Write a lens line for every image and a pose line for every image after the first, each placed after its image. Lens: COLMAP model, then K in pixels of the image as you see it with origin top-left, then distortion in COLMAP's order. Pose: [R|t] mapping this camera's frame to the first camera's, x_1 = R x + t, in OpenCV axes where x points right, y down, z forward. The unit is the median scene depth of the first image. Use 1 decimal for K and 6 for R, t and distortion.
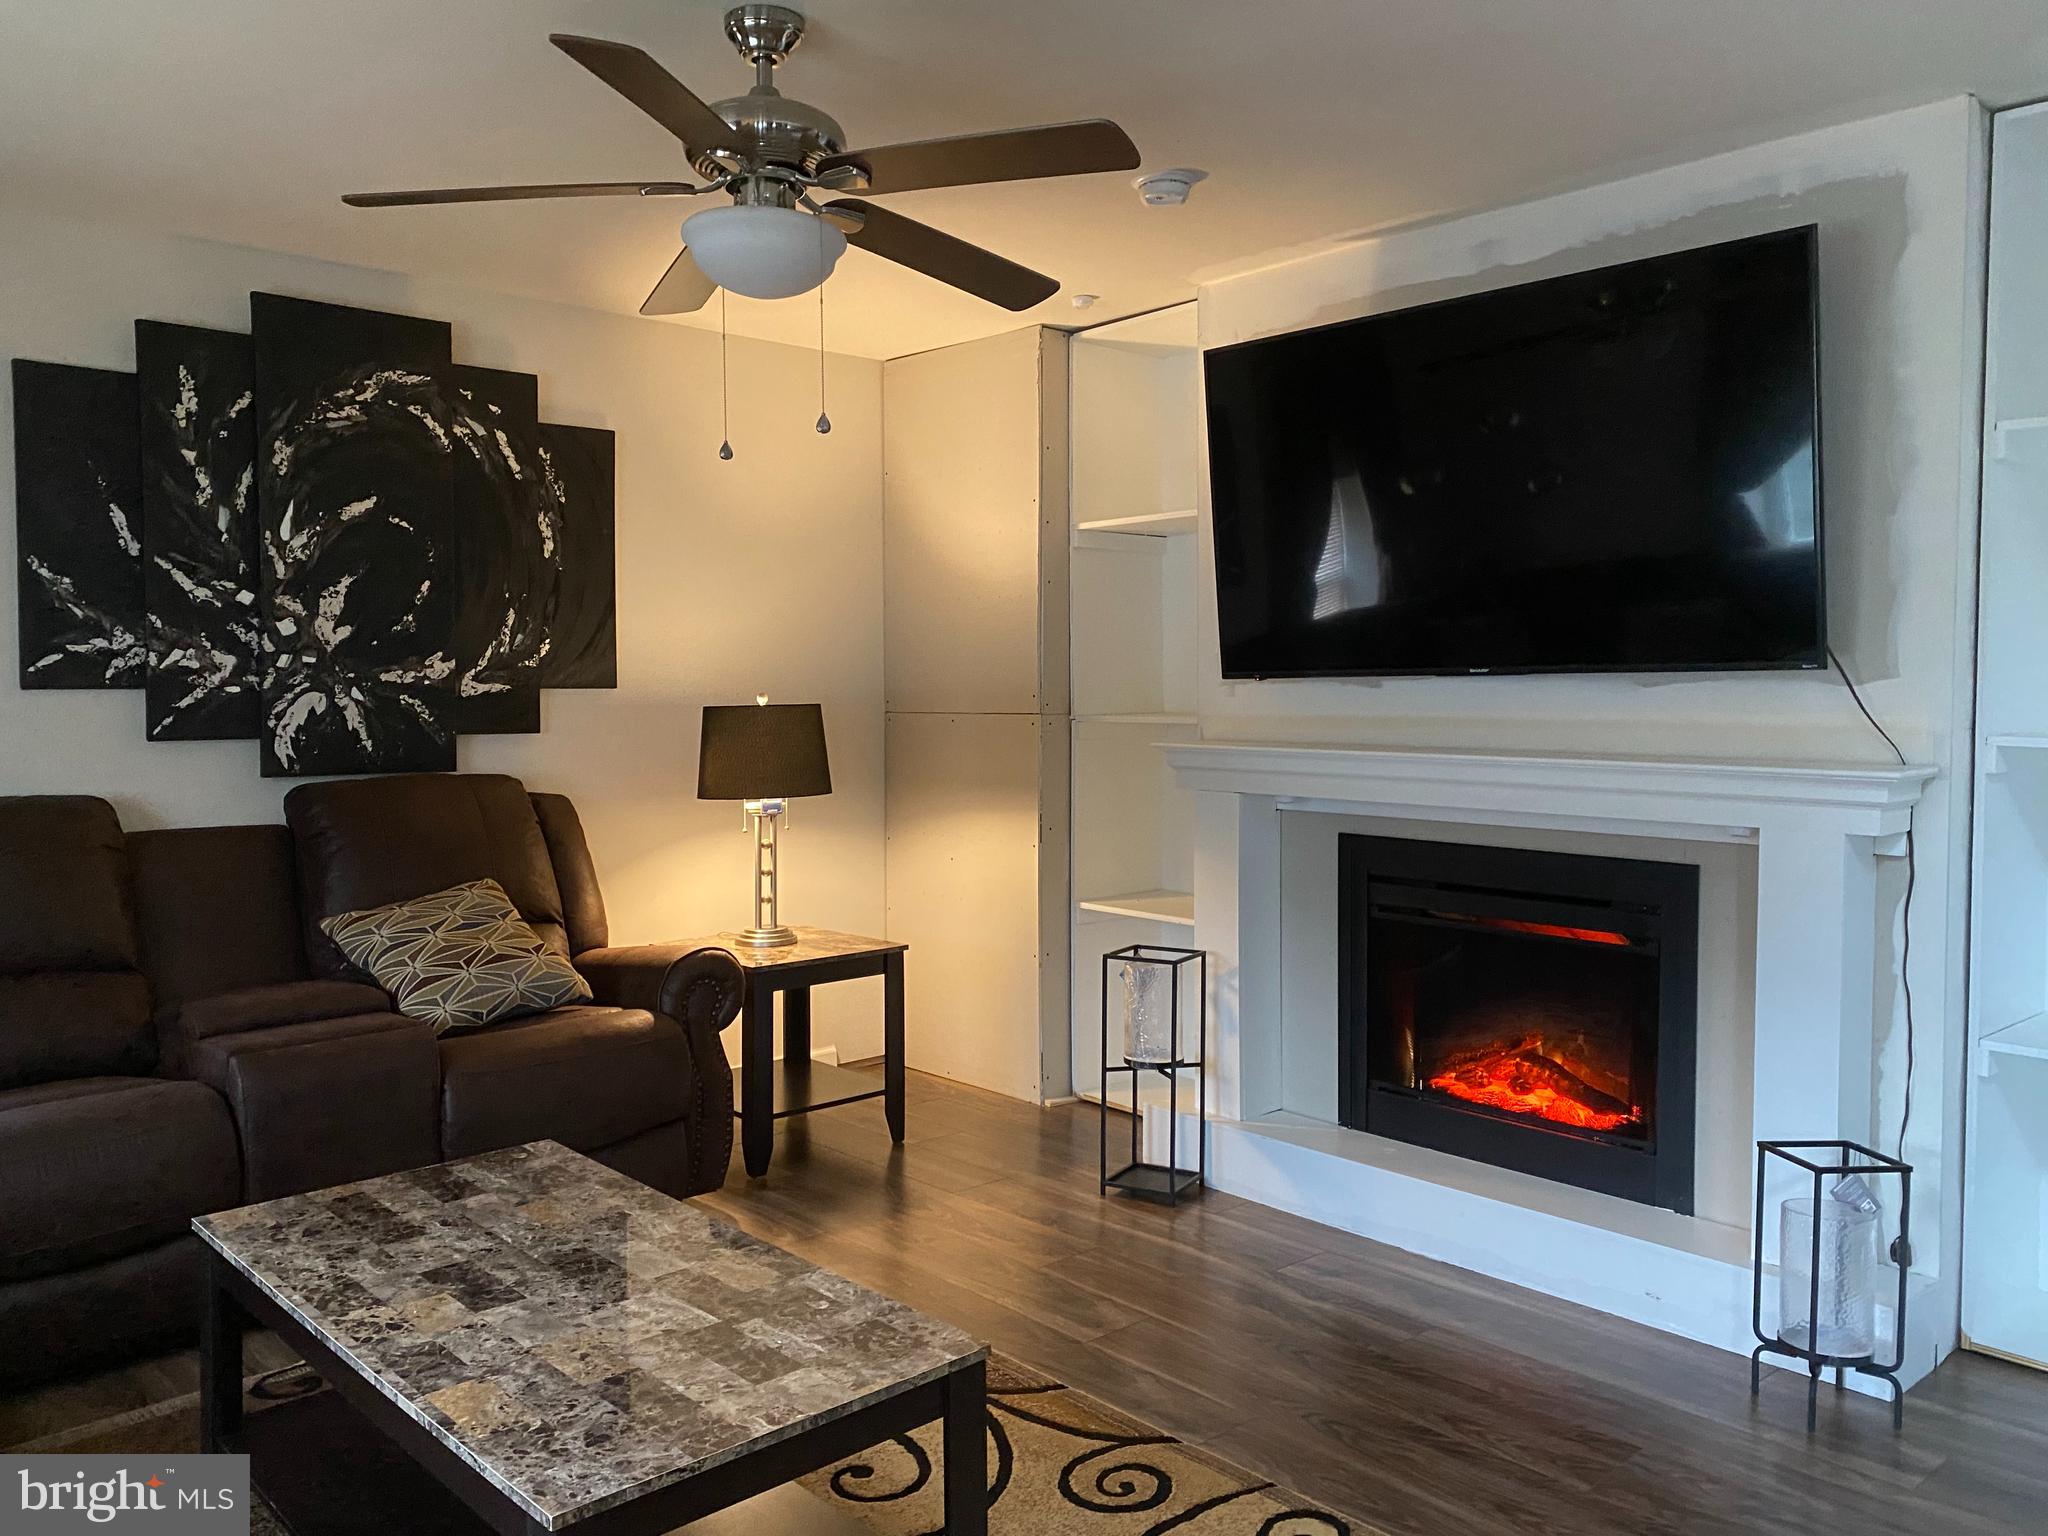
lens RADIAL K [[1573.8, 0, 1011.0], [0, 1573.8, 761.4], [0, 0, 1]] dist [0.004936, 0.003847]
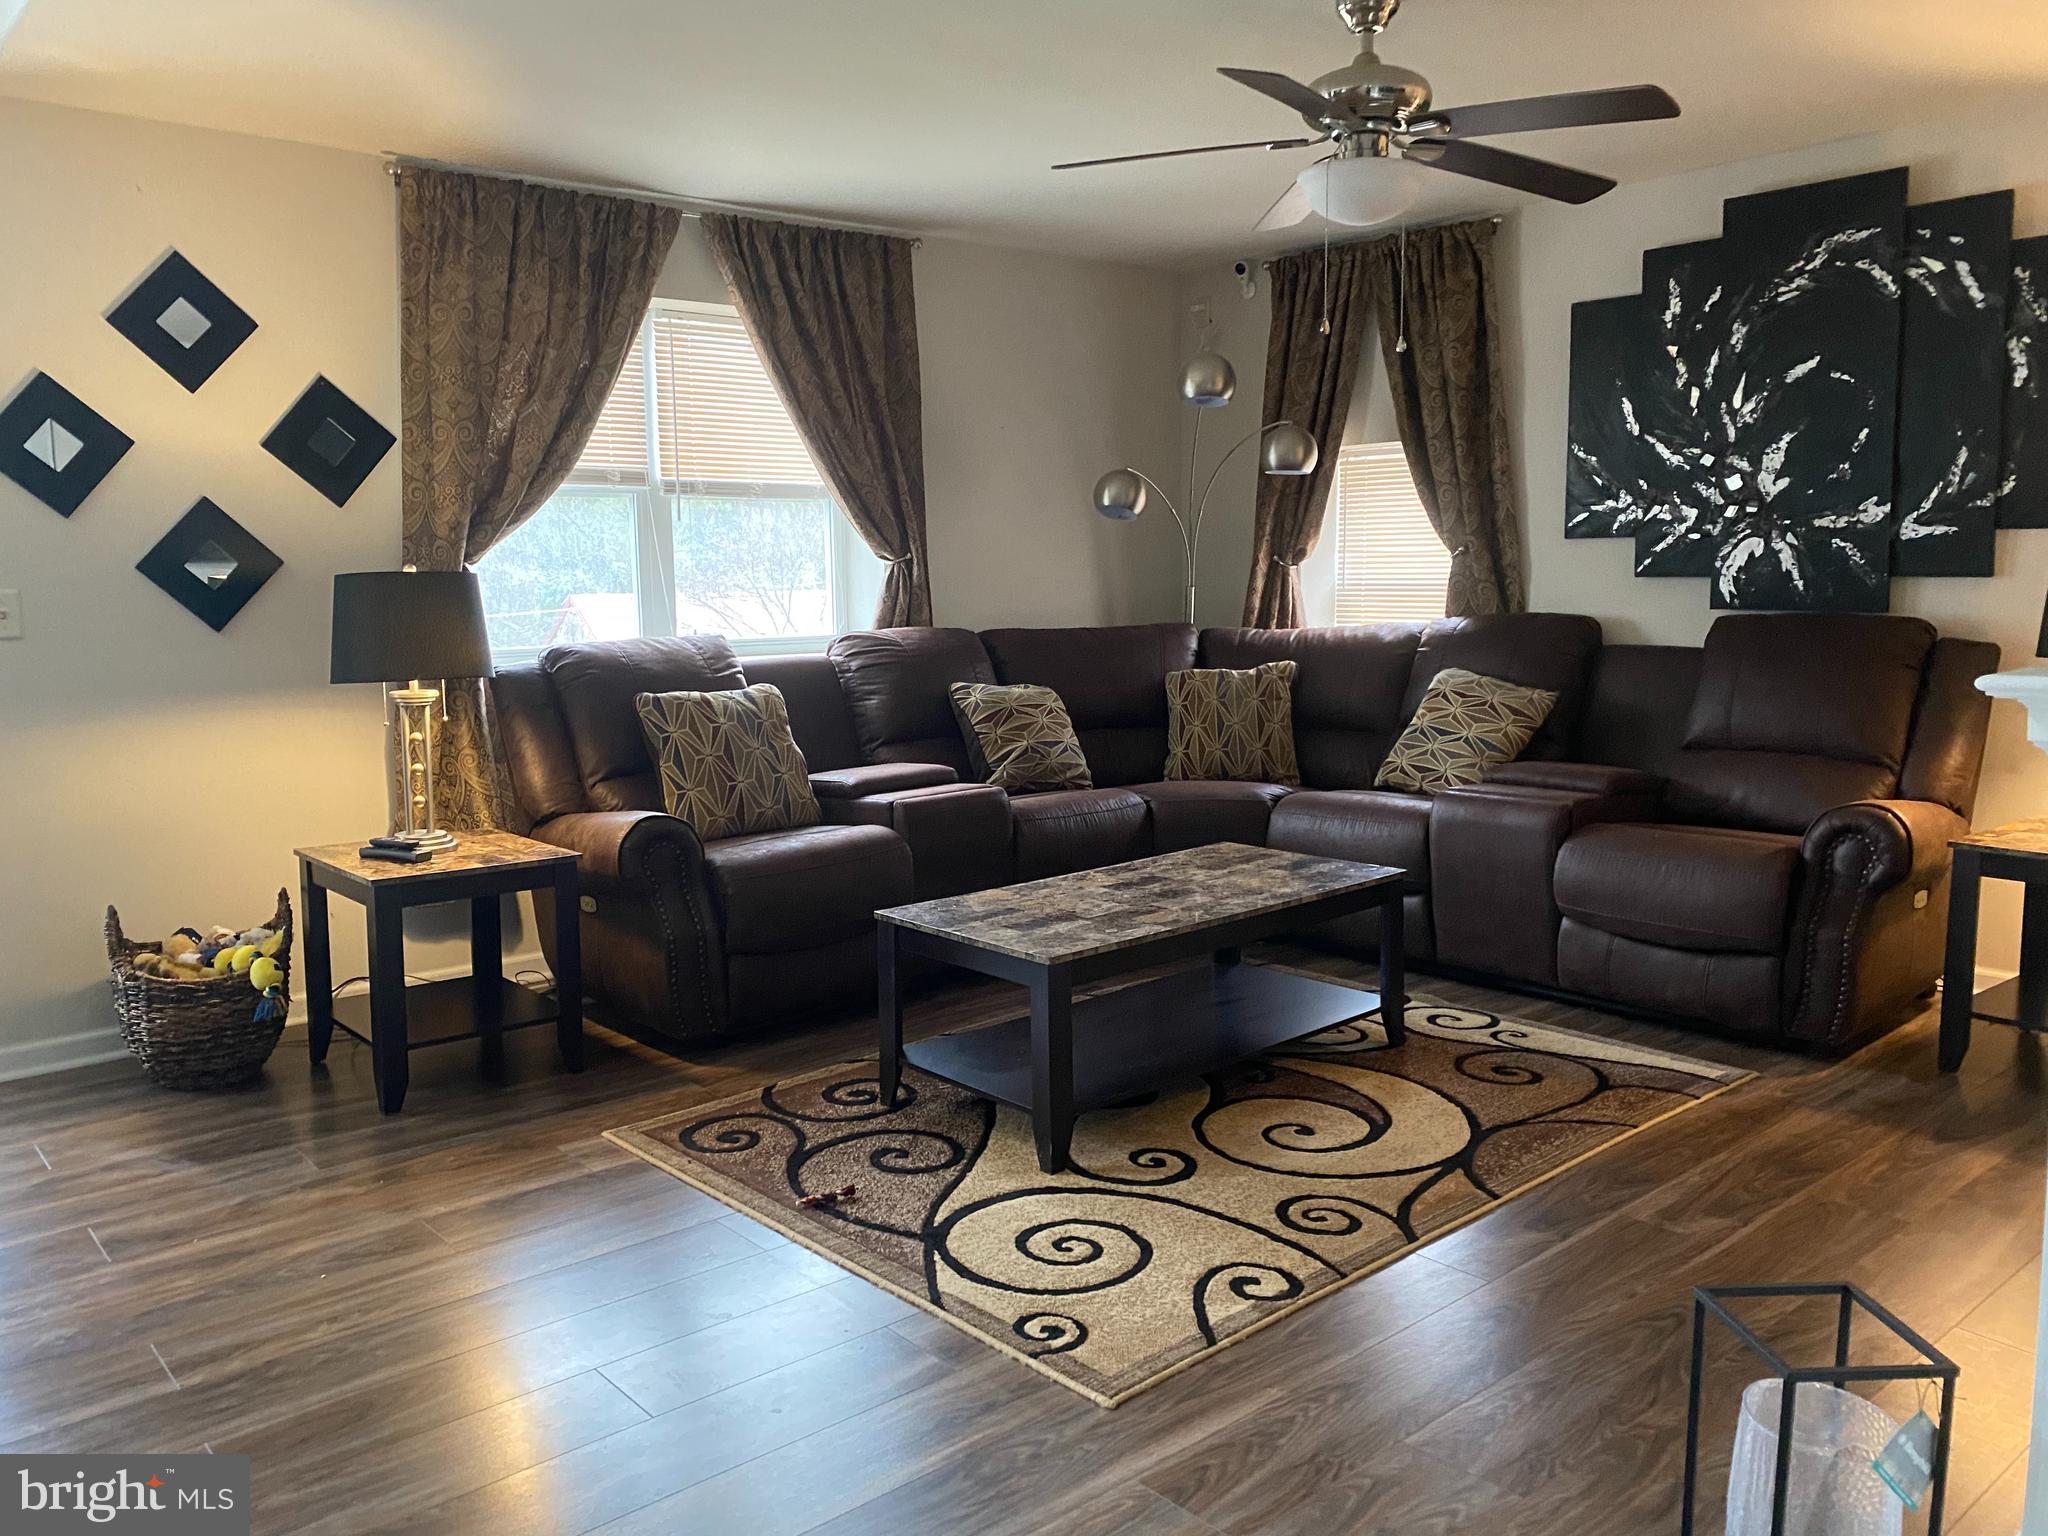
lens RADIAL K [[1573.8, 0, 1011.0], [0, 1573.8, 761.4], [0, 0, 1]] dist [0.004936, 0.003847]
pose [[-0.026517, 0.134544, -0.990553, 0.766207], [-0.026540, 0.990457, 0.135242, -0.023617], [0.999296, 0.029875, -0.022693, 0.494803]]
